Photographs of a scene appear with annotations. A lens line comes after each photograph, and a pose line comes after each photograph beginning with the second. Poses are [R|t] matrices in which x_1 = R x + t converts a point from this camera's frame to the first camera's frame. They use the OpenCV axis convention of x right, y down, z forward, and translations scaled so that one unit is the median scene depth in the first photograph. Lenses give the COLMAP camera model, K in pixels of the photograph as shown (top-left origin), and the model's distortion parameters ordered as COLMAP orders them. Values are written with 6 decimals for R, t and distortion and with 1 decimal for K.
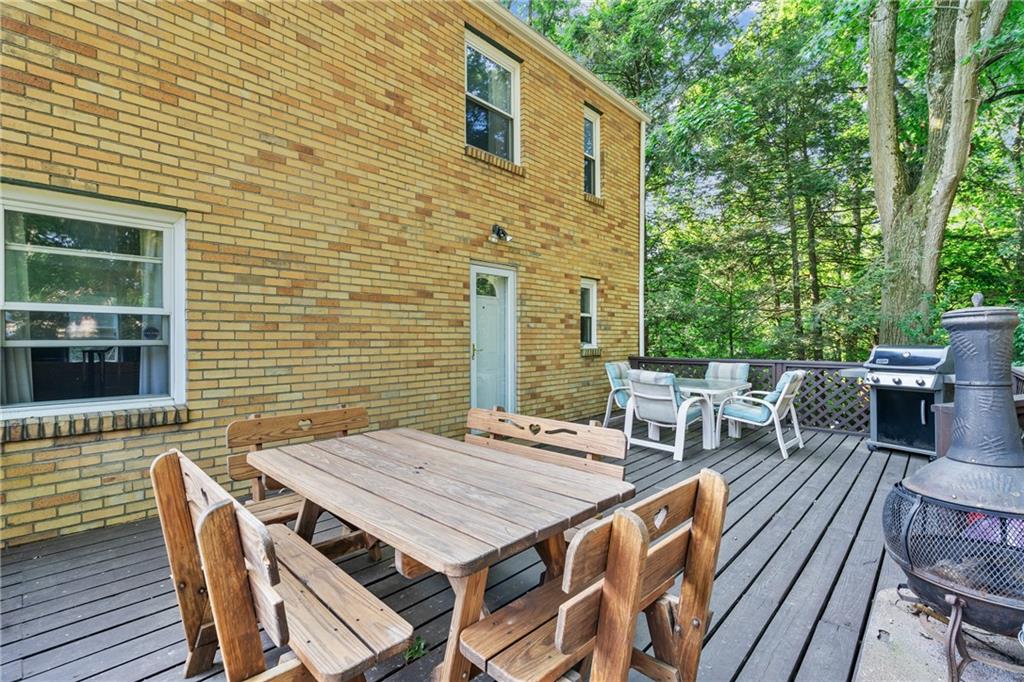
lens RADIAL K [[467.6, 0, 507.8], [0, 467.6, 339.4], [0, 0, 1]] dist [-0.003320, 0.001760]
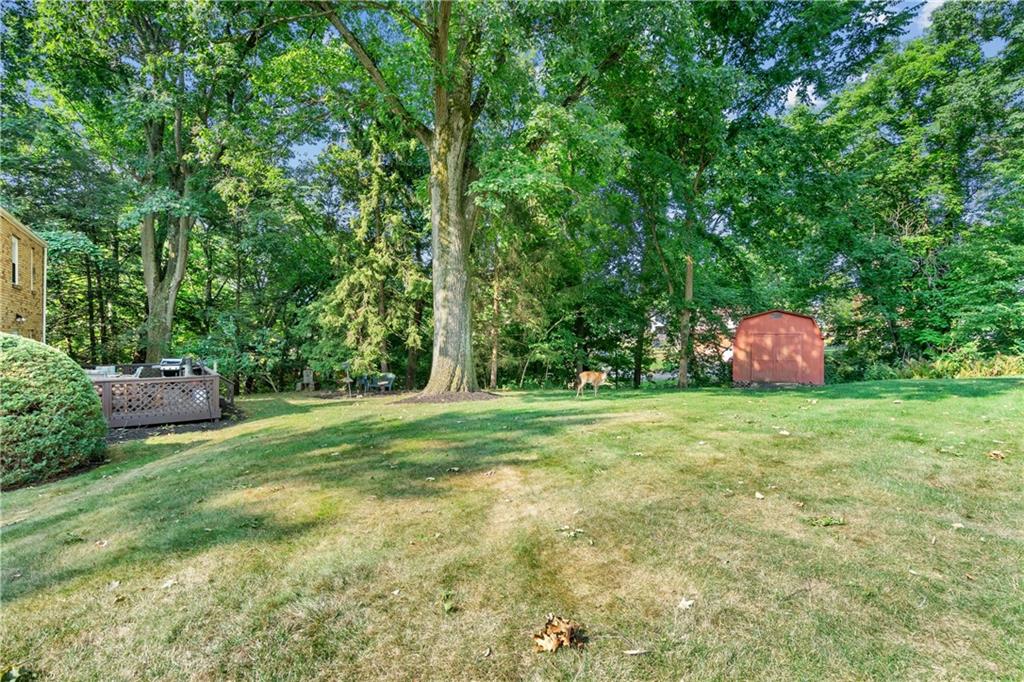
lens RADIAL K [[467.6, 0, 510.9], [0, 467.6, 343.5], [0, 0, 1]] dist [-0.003320, 0.001760]
pose [[0.180743, 0.003376, 0.983524, -1.982505], [0.002026, 0.999991, -0.003805, -0.073775], [-0.983528, 0.002681, 0.180735, -1.988471]]
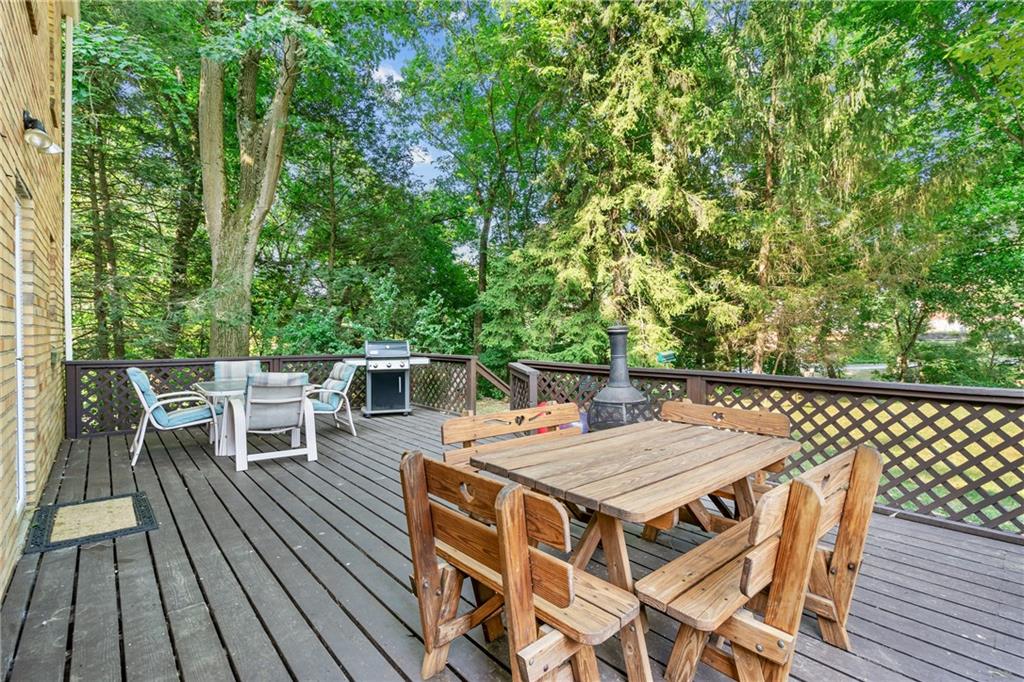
lens RADIAL K [[467.6, 0, 496.8], [0, 467.6, 341.0], [0, 0, 1]] dist [-0.003320, 0.001760]
pose [[0.112502, -0.010493, 0.993596, -0.535773], [-0.001948, 0.999940, 0.010780, -0.002690], [-0.993650, -0.003148, 0.112475, 0.482726]]
